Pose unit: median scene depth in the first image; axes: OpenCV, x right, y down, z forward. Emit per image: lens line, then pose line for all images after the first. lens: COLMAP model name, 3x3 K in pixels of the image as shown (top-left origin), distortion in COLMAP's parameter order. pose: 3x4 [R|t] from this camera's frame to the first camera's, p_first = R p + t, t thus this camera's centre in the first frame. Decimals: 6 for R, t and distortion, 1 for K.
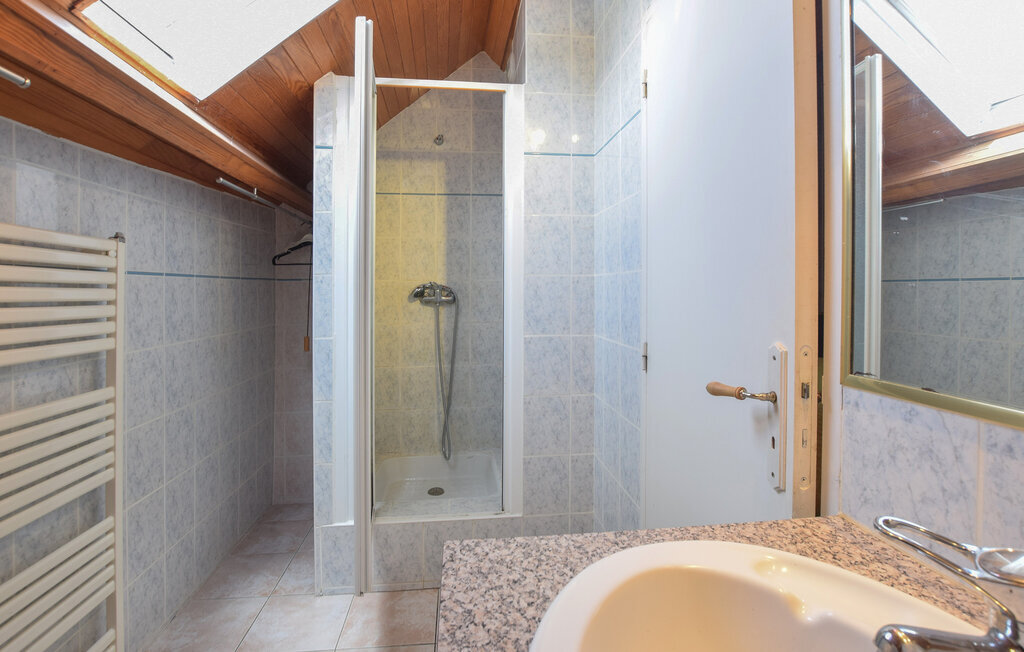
lens RADIAL K [[489.2, 0, 515.3], [0, 489.2, 291.7], [0, 0, 1]] dist [-0.025382, -0.000108]
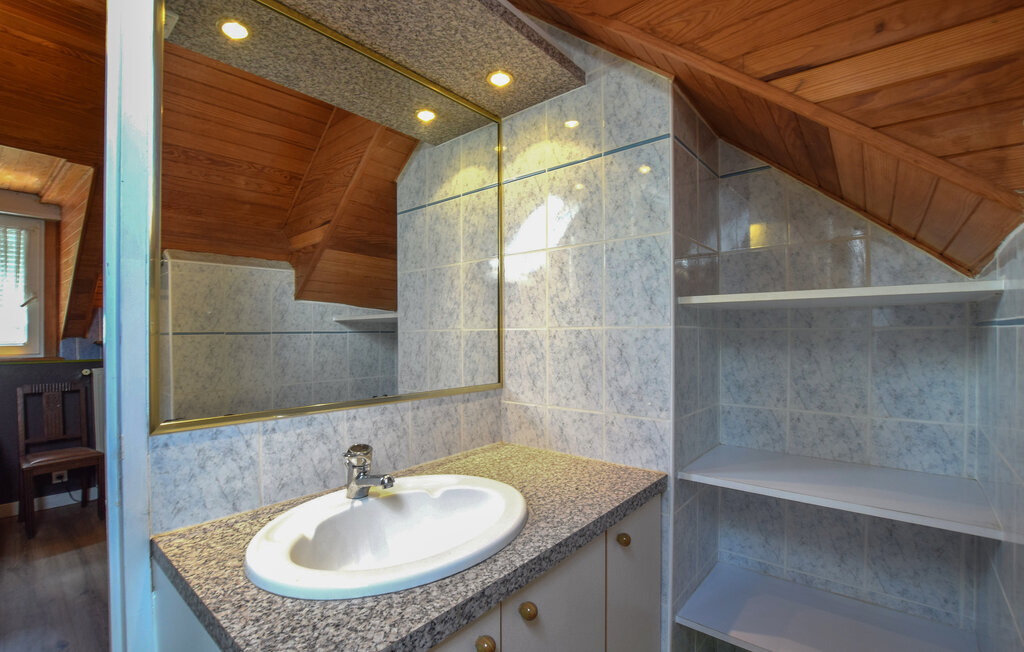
lens RADIAL K [[450.0, 0, 512.0], [0, 450.0, 326.0], [0, 0, 1]] dist [-0.021984, -0.000055]
pose [[-0.678072, 0.016550, 0.734809, -0.981423], [0.005395, 0.999832, -0.017541, -0.077971], [-0.734976, -0.007930, -0.678047, 1.313177]]
